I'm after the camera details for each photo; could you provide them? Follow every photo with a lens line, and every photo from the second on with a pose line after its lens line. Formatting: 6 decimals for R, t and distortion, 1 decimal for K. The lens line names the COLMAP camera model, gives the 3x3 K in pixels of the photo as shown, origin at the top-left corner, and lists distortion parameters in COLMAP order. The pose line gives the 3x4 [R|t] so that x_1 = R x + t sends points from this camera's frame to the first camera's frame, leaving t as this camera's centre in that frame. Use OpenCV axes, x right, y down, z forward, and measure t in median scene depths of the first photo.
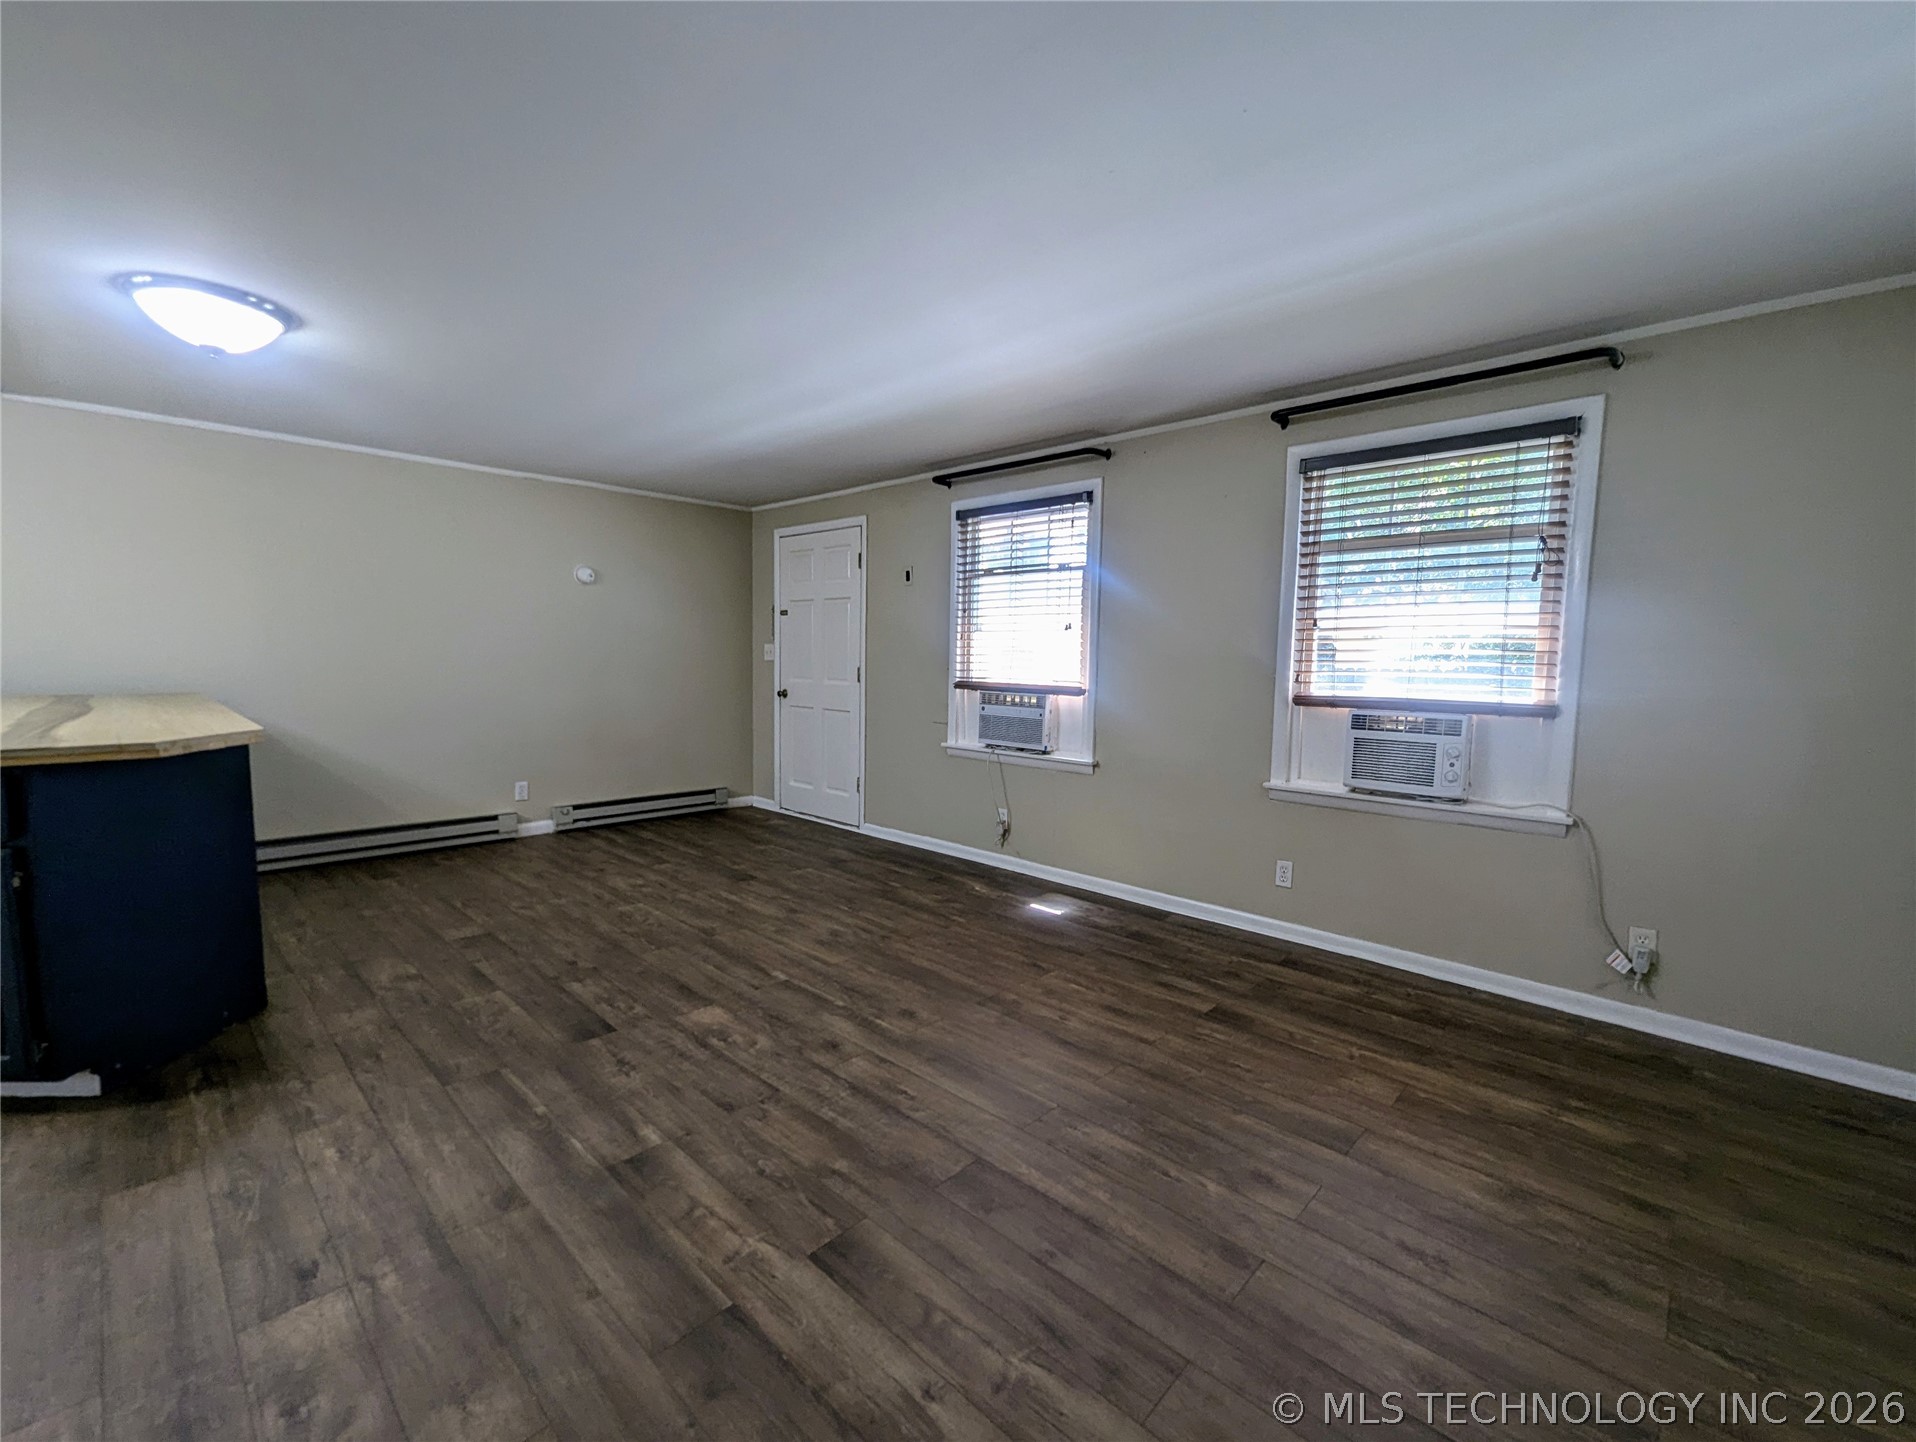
lens RADIAL K [[788.1, 0, 958.7], [0, 788.1, 747.5], [0, 0, 1]] dist [-0.001303, -0.000038]
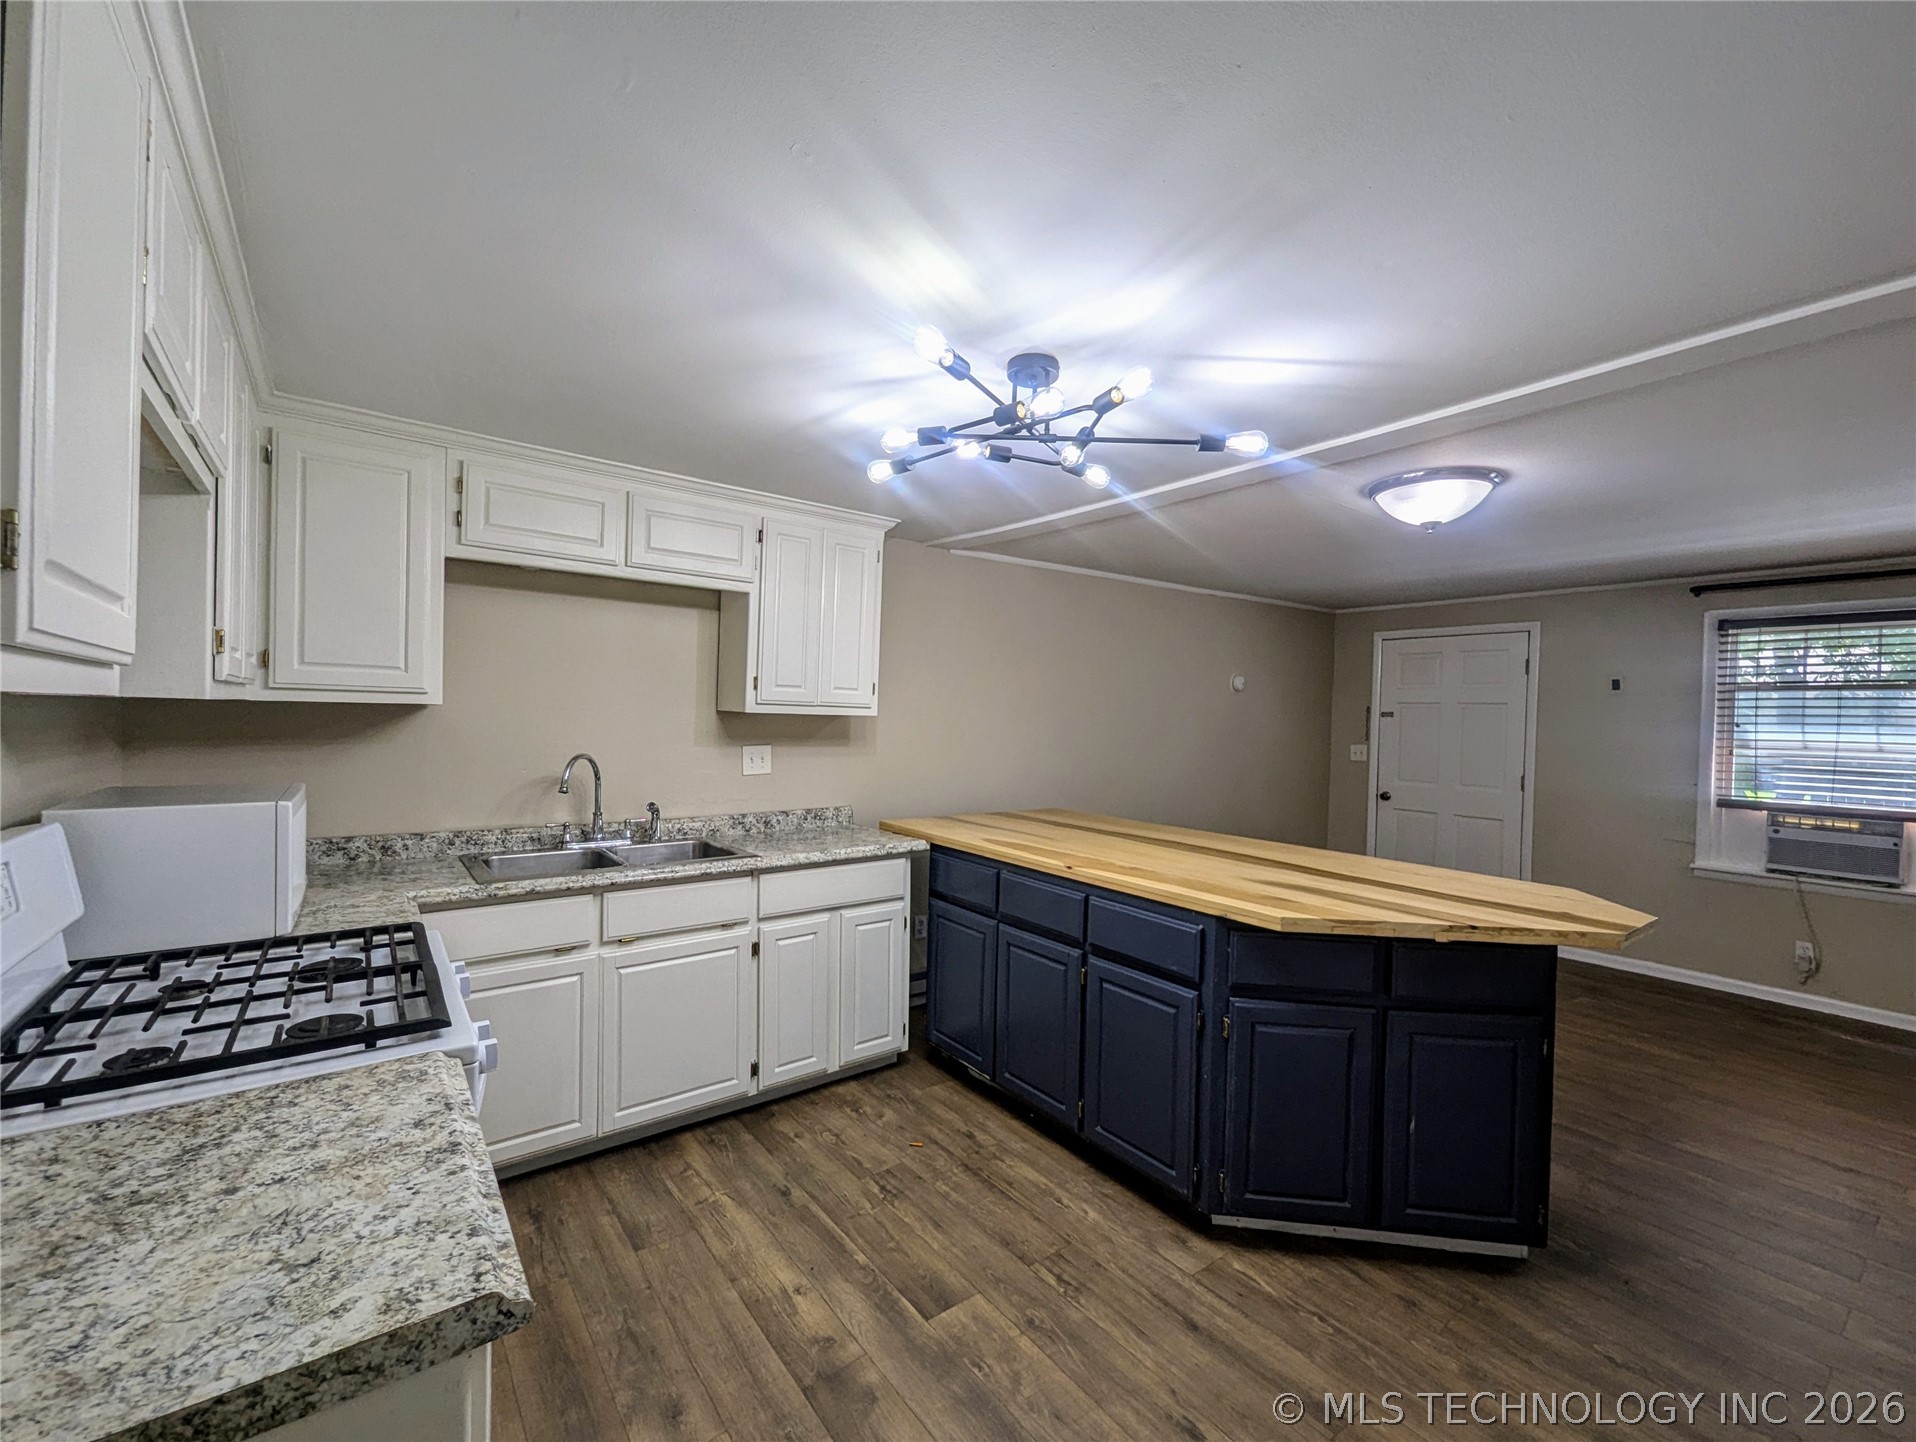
lens RADIAL K [[805.8, 0, 965.0], [0, 805.8, 729.9], [0, 0, 1]] dist [0.001505, 0.000412]
pose [[0.987806, 0.007761, -0.155498, -0.909276], [-0.023306, 0.994874, -0.098399, -0.062430], [0.153937, 0.100823, 0.982923, -0.109620]]
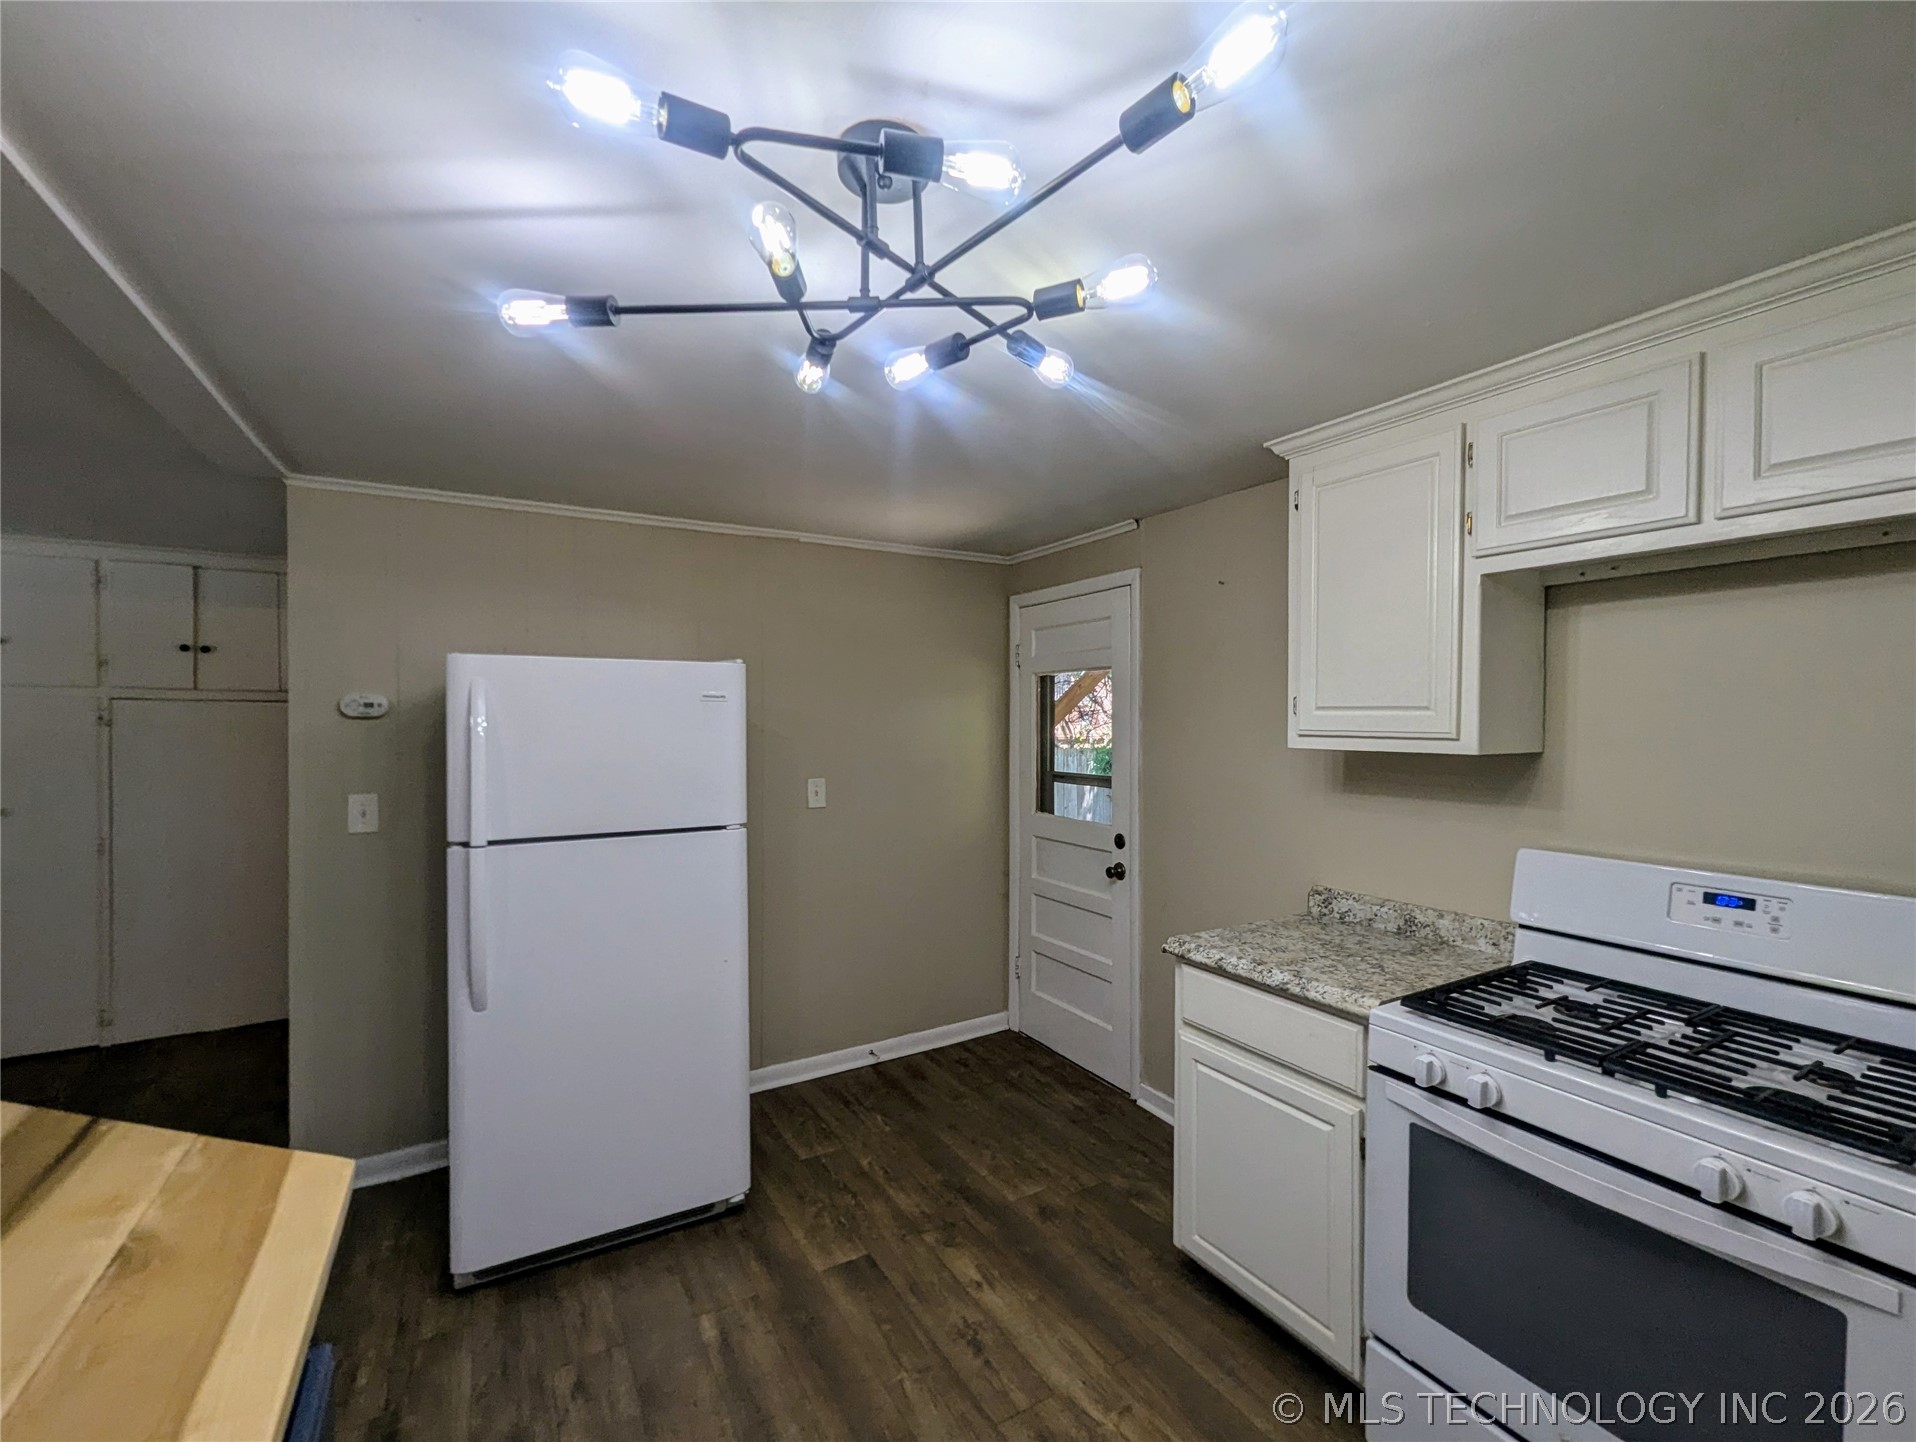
lens RADIAL K [[805.8, 0, 965.0], [0, 805.8, 729.9], [0, 0, 1]] dist [0.001505, 0.000412]
pose [[-0.963783, -0.026236, 0.265393, -1.051824], [0.007935, 0.991887, 0.126871, -0.170224], [-0.266568, 0.124382, -0.955756, 0.638786]]
